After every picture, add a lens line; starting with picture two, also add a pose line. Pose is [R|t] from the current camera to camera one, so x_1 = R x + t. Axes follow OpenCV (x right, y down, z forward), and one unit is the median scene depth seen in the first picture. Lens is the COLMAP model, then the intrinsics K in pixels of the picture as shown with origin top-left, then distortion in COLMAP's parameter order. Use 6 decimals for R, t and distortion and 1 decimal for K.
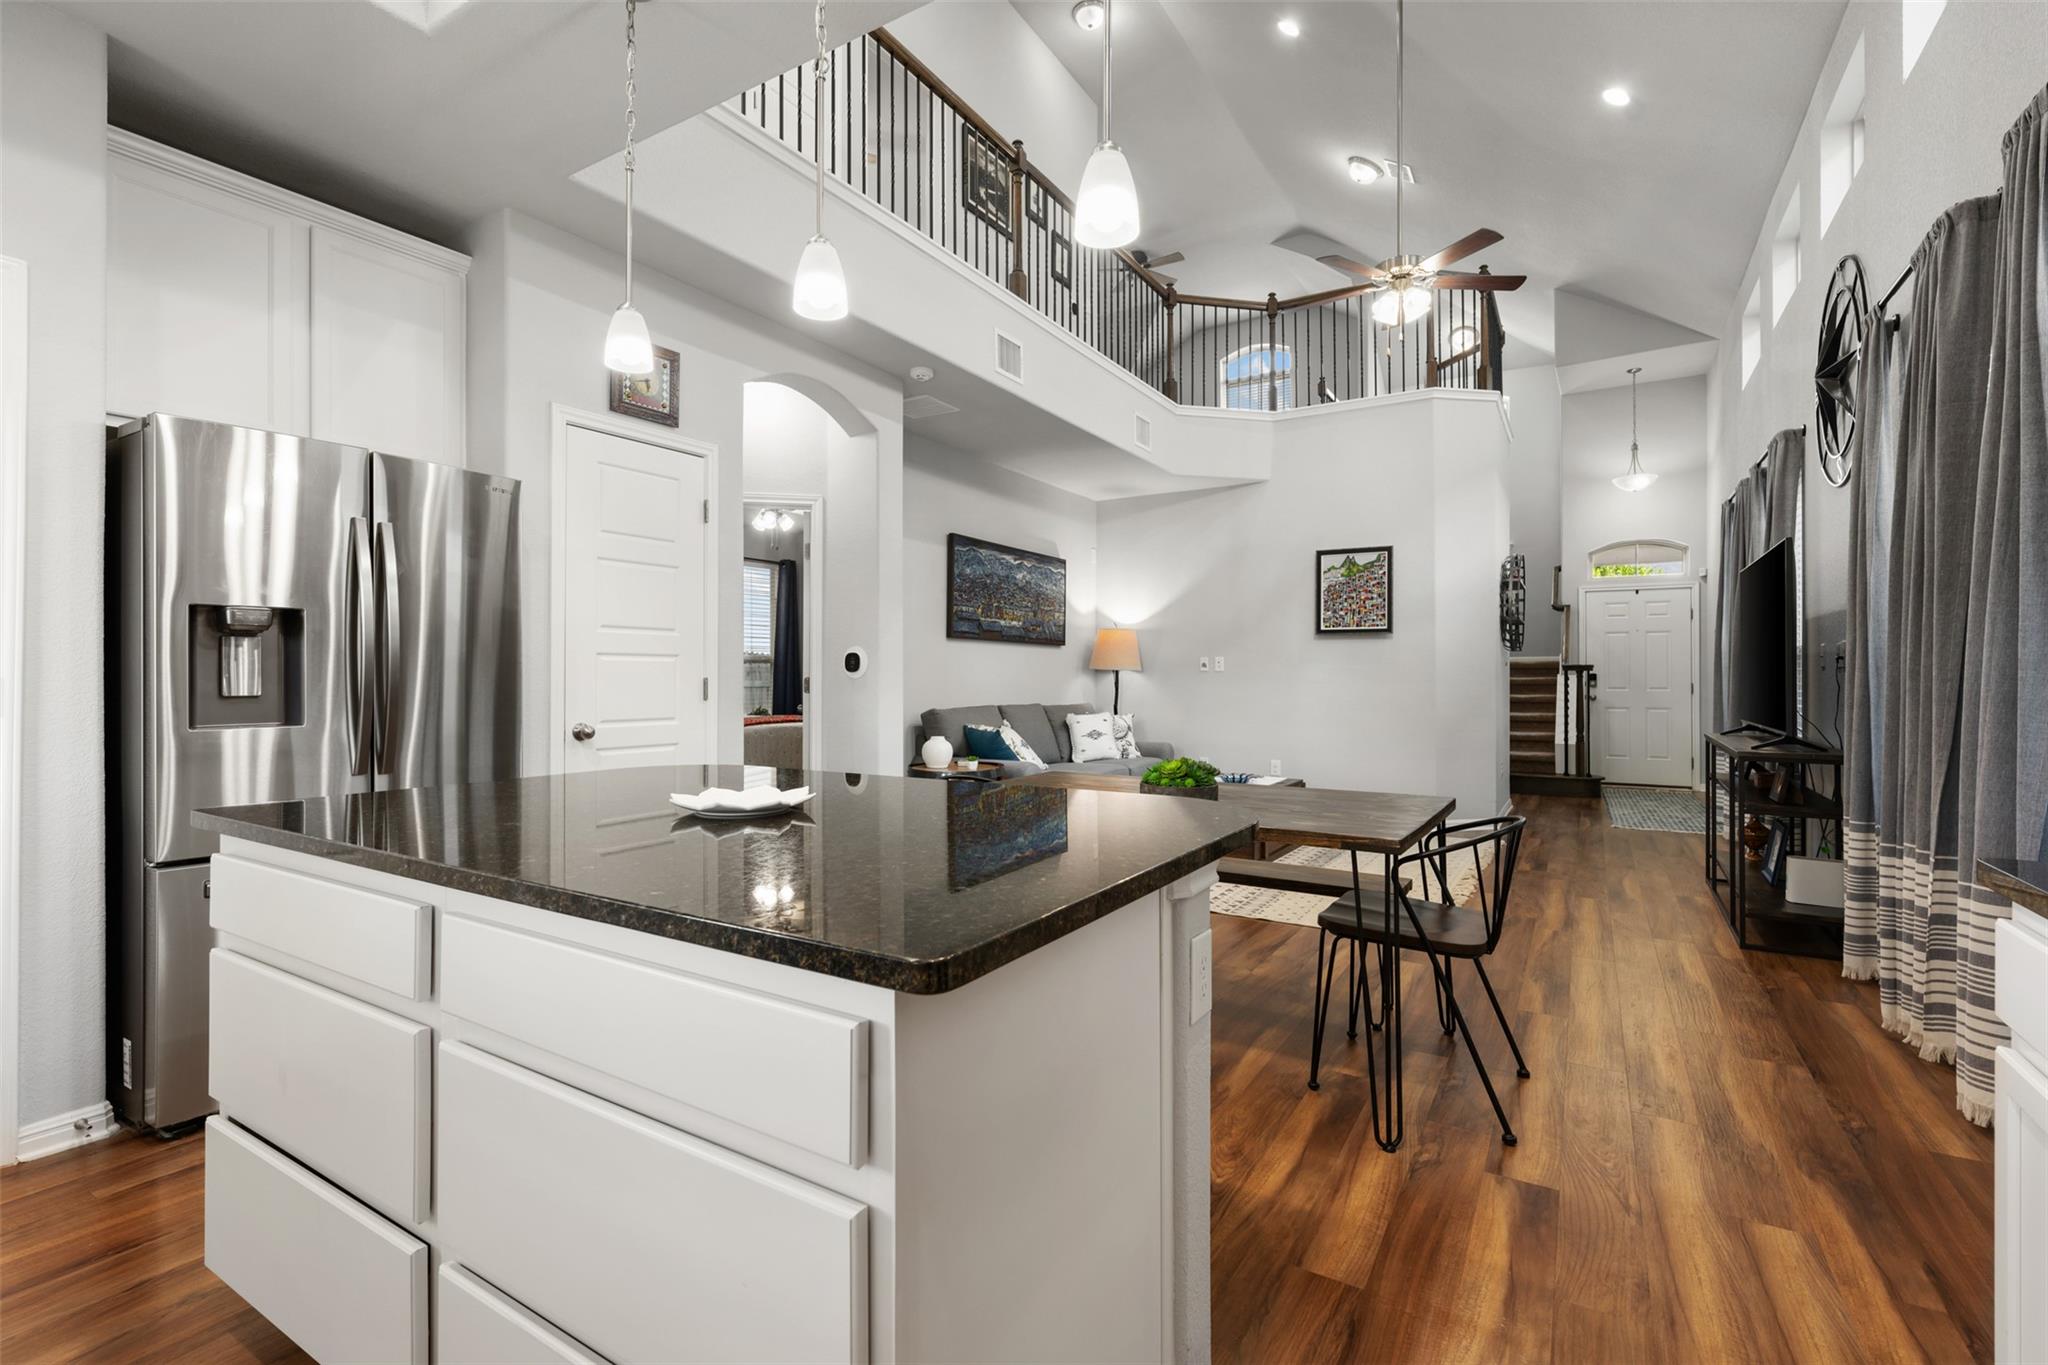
lens RADIAL K [[912.7, 0, 1021.5], [0, 912.7, 671.3], [0, 0, 1]] dist [0.000217, 0.000562]
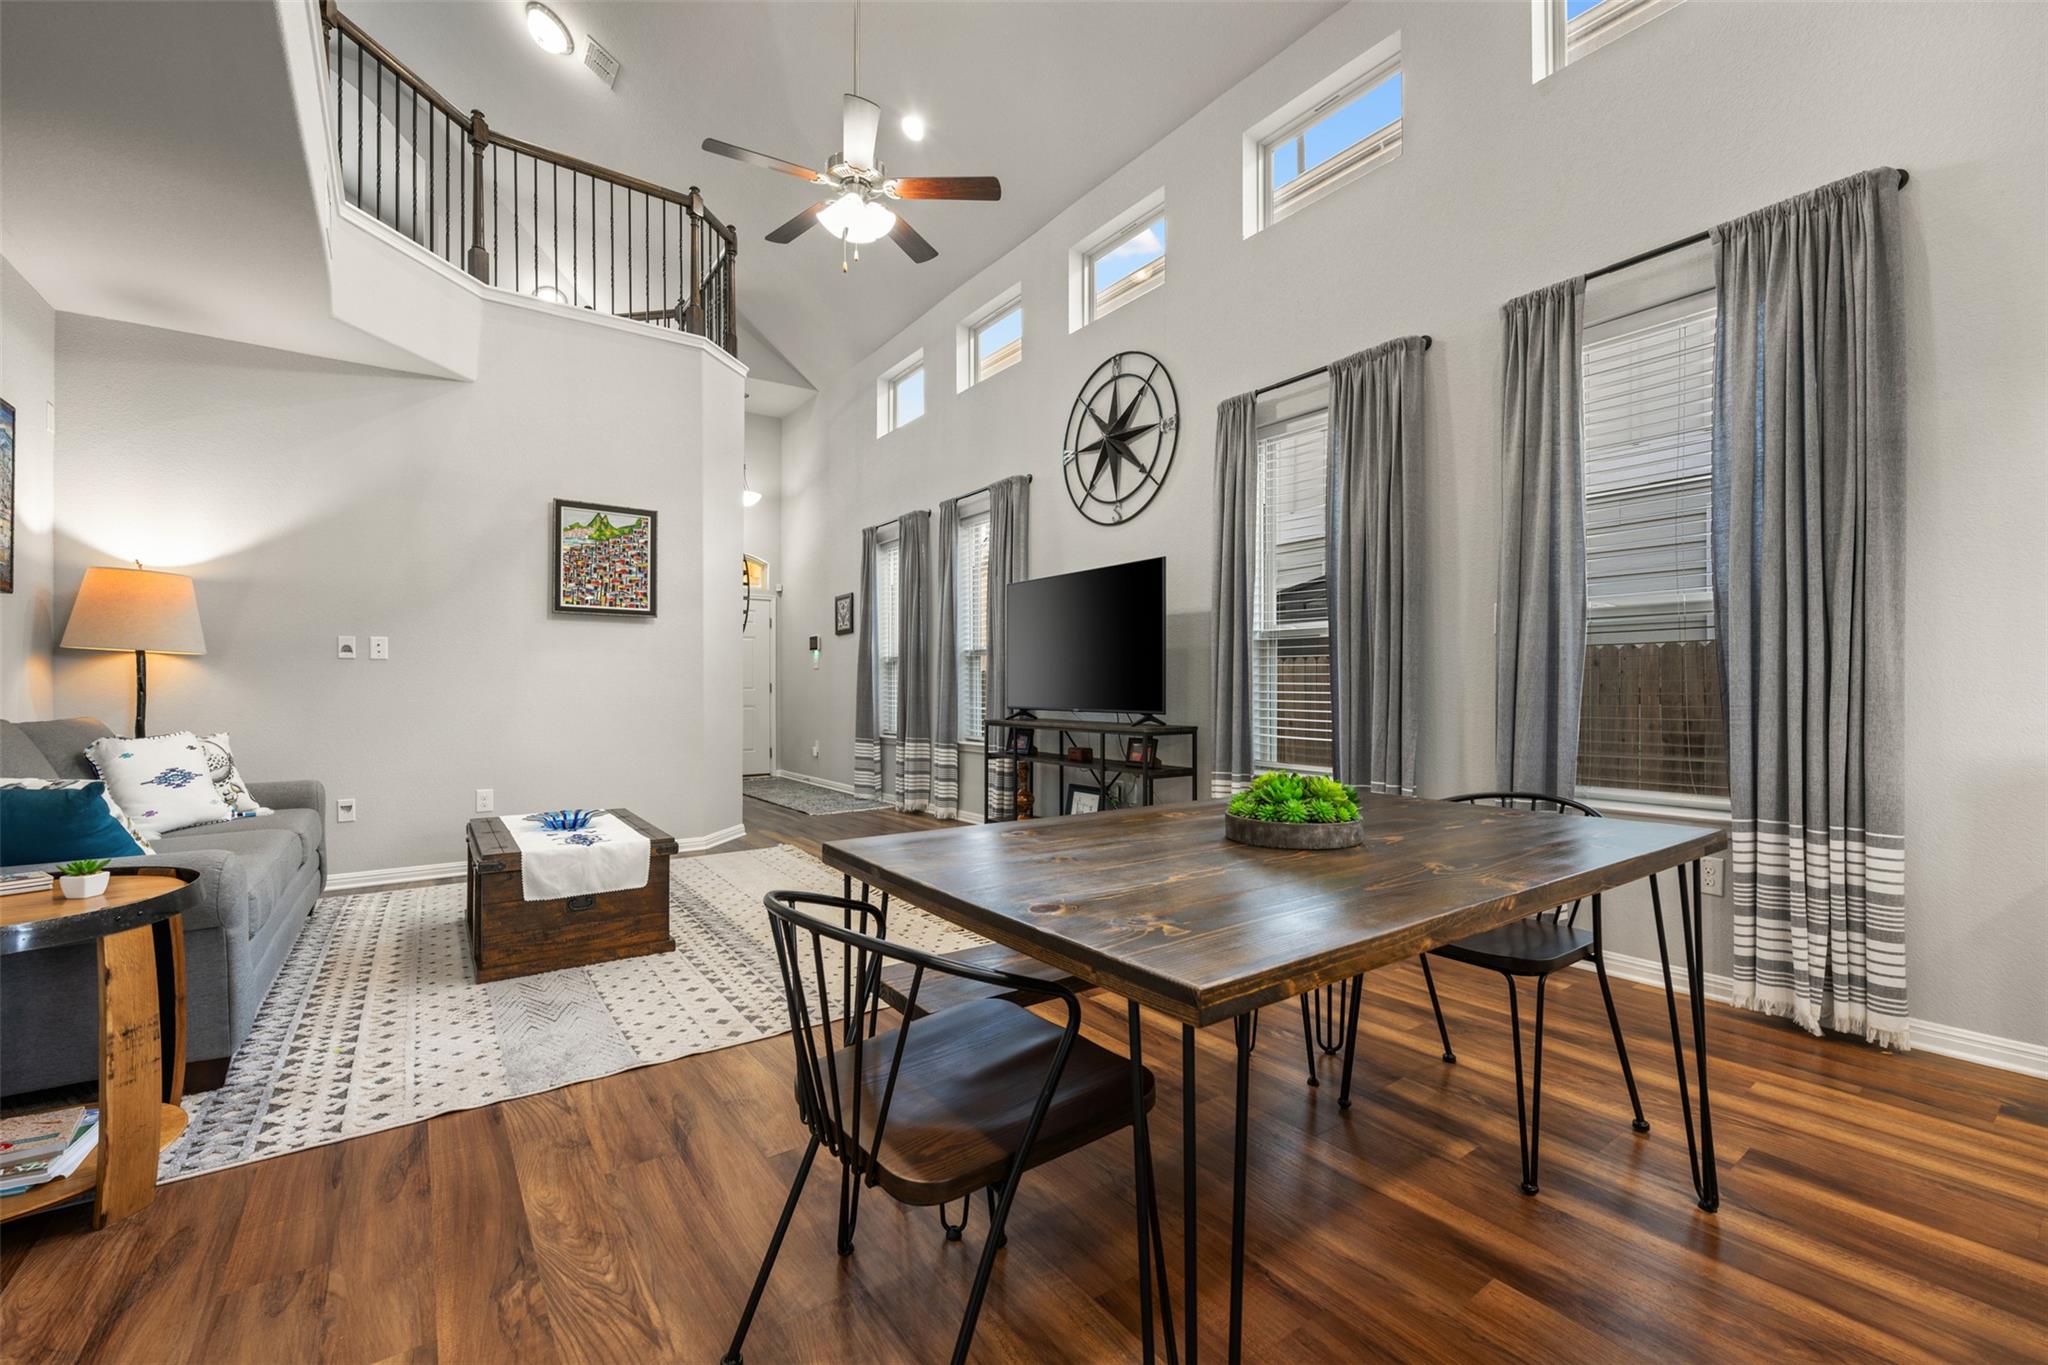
lens RADIAL K [[838.2, 0, 1025.5], [0, 838.2, 685.0], [0, 0, 1]] dist [-0.001690, -0.000217]
pose [[0.374996, 0.000455, 0.927026, -0.418128], [-0.004573, 0.999989, 0.001359, 0.041245], [-0.927015, -0.004749, 0.374993, 1.016371]]
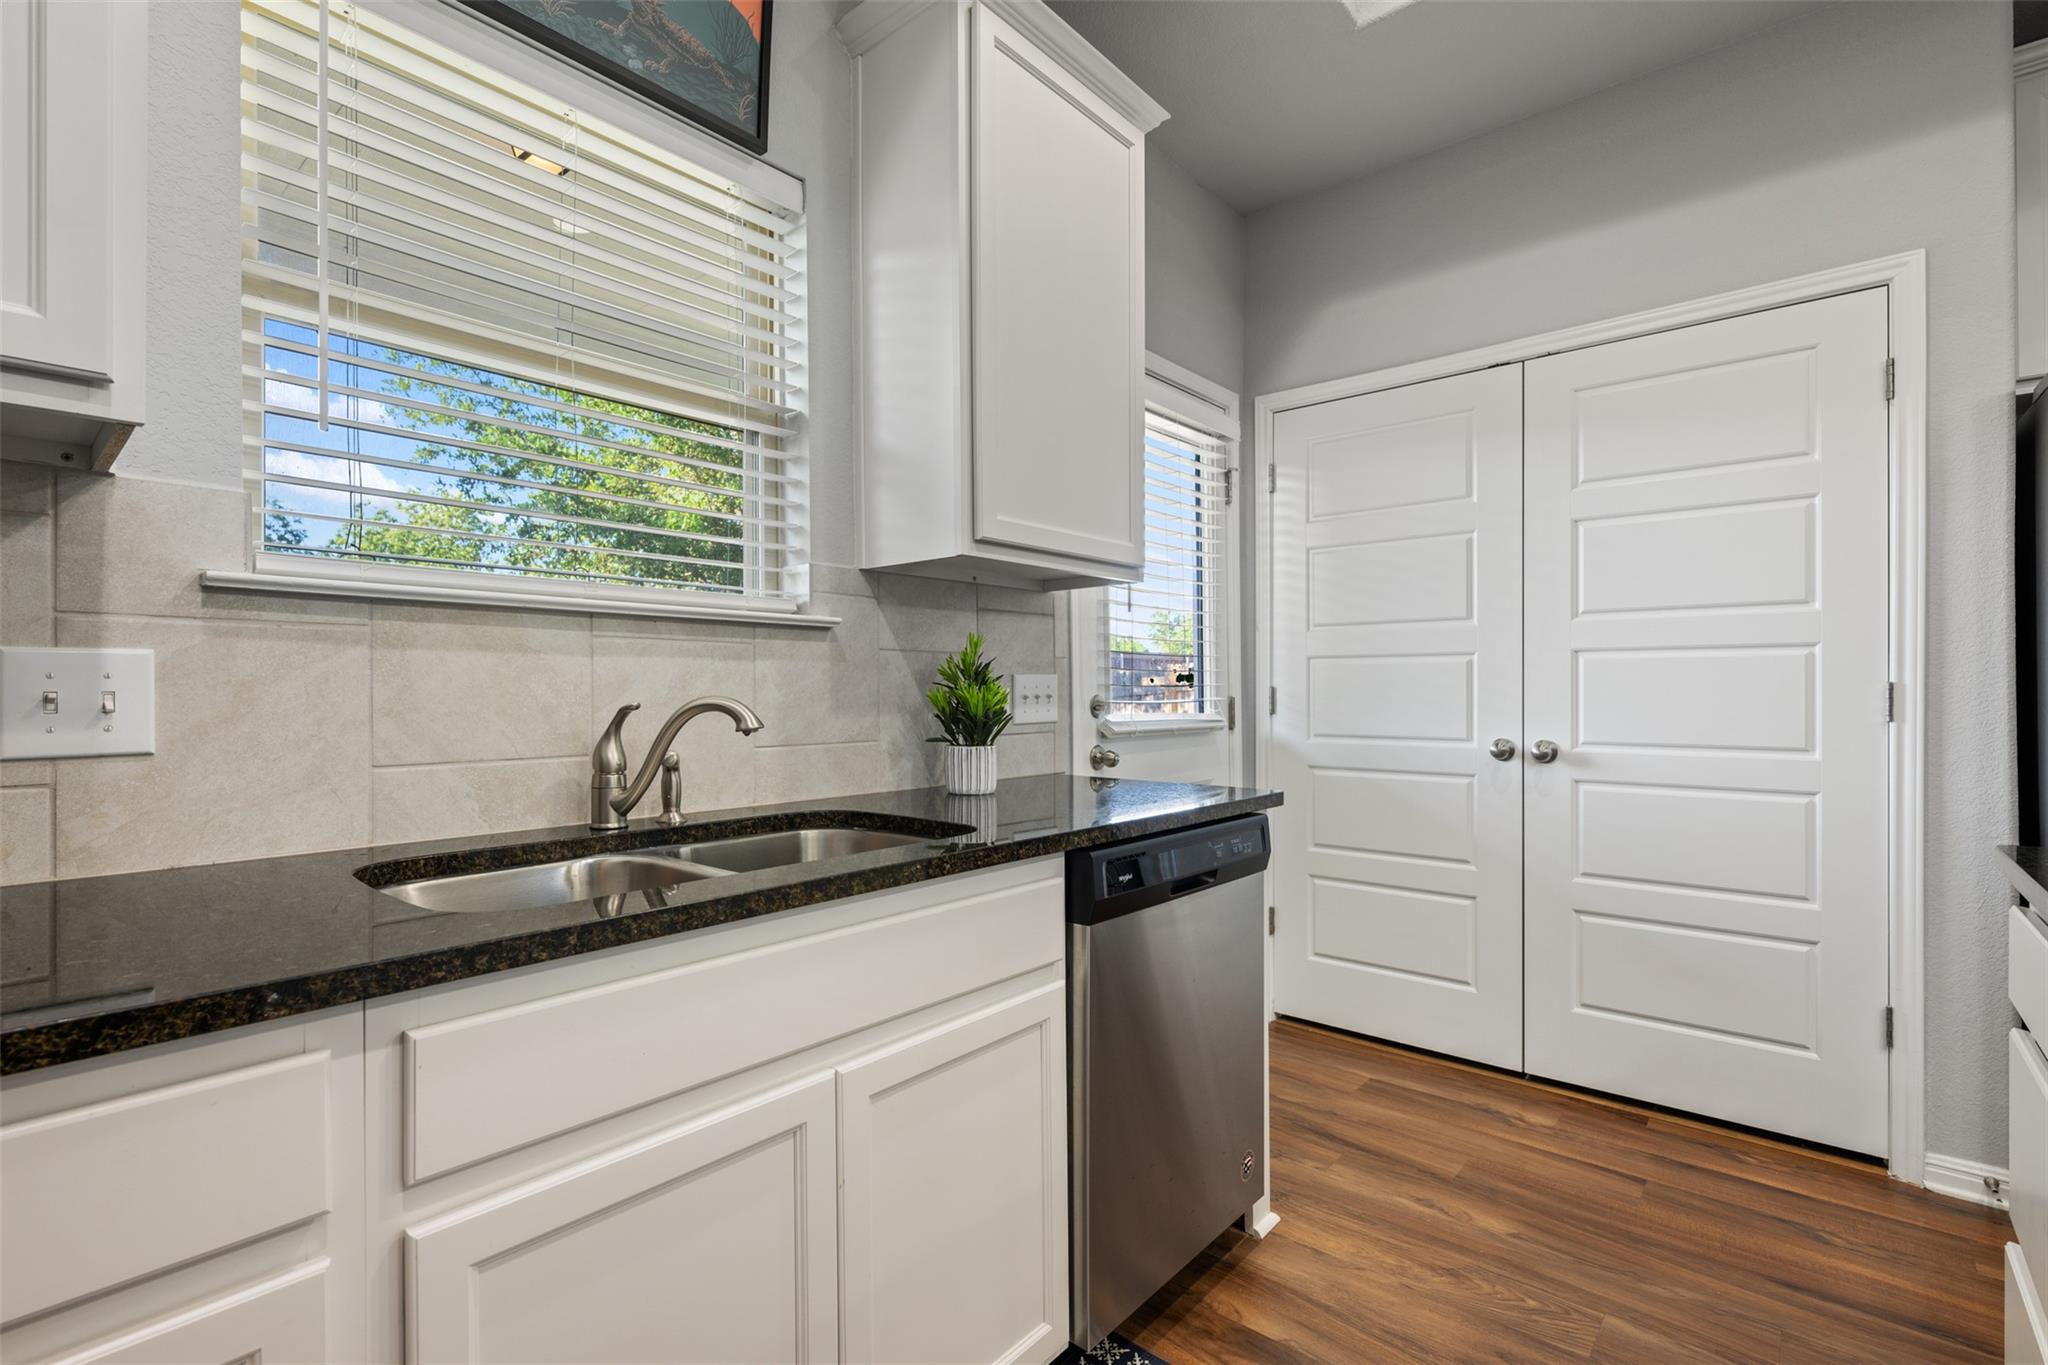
lens RADIAL K [[927.3, 0, 1022.7], [0, 927.3, 689.6], [0, 0, 1]] dist [-0.003194, -0.000128]
pose [[-0.155726, -0.000360, -0.987800, 0.011225], [0.004663, 0.999989, -0.001100, 0.006396], [0.987789, -0.004778, -0.155722, 0.163612]]
